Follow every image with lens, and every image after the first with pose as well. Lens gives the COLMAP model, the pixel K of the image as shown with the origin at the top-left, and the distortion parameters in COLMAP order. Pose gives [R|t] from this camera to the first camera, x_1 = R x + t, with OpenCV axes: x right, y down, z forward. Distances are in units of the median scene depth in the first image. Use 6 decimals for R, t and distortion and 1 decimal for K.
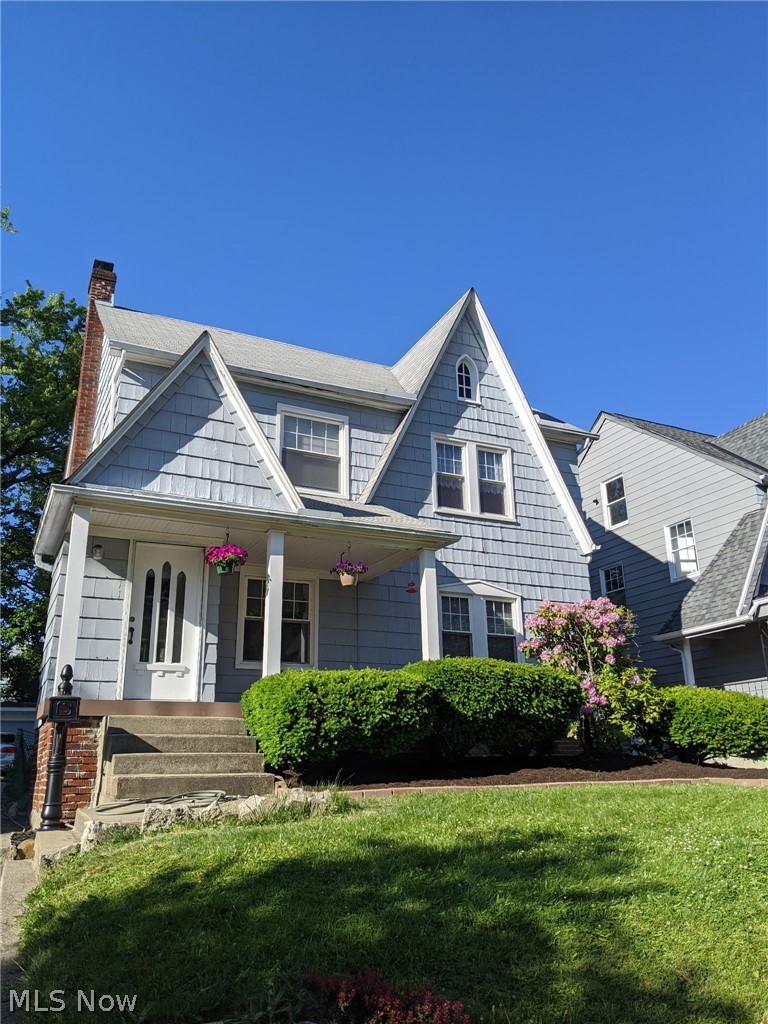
lens RADIAL K [[792.9, 0, 354.9], [0, 792.9, 507.6], [0, 0, 1]] dist [0.152798, -0.357662]
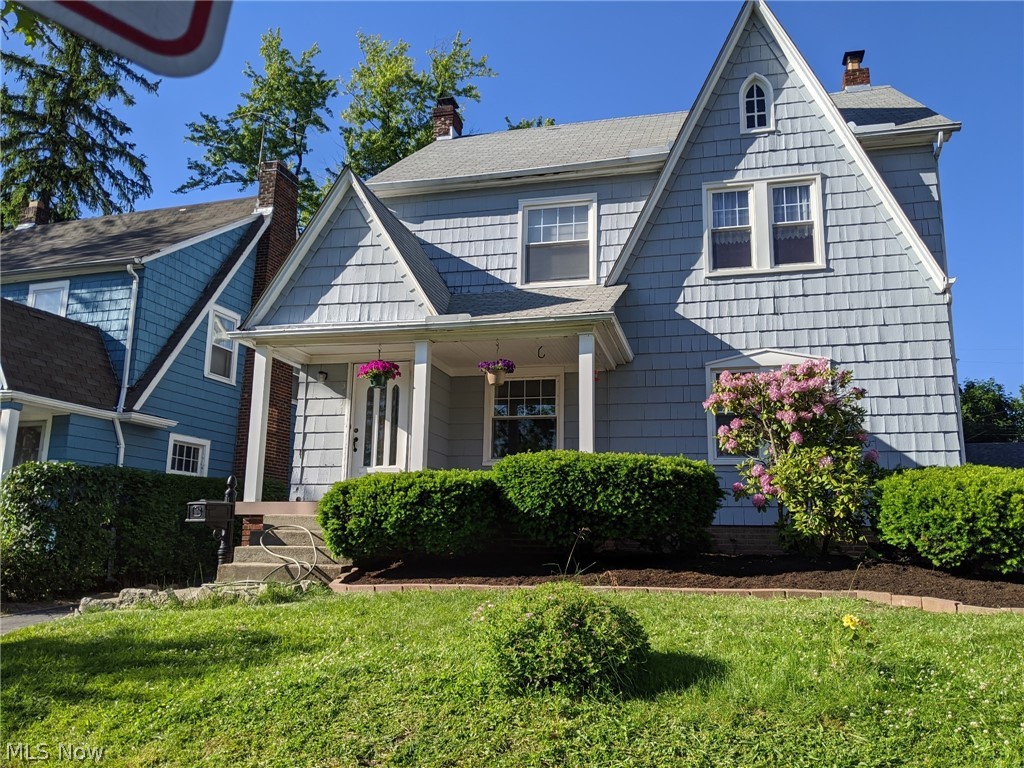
lens RADIAL K [[792.9, 0, 512.0], [0, 792.9, 384.0], [0, 0, 1]] dist [0.152798, -0.357662]
pose [[0.784077, -0.103087, -0.612043, 0.459598], [0.171716, 0.983649, 0.054305, 0.036363], [0.596437, -0.147677, 0.788957, 0.174161]]
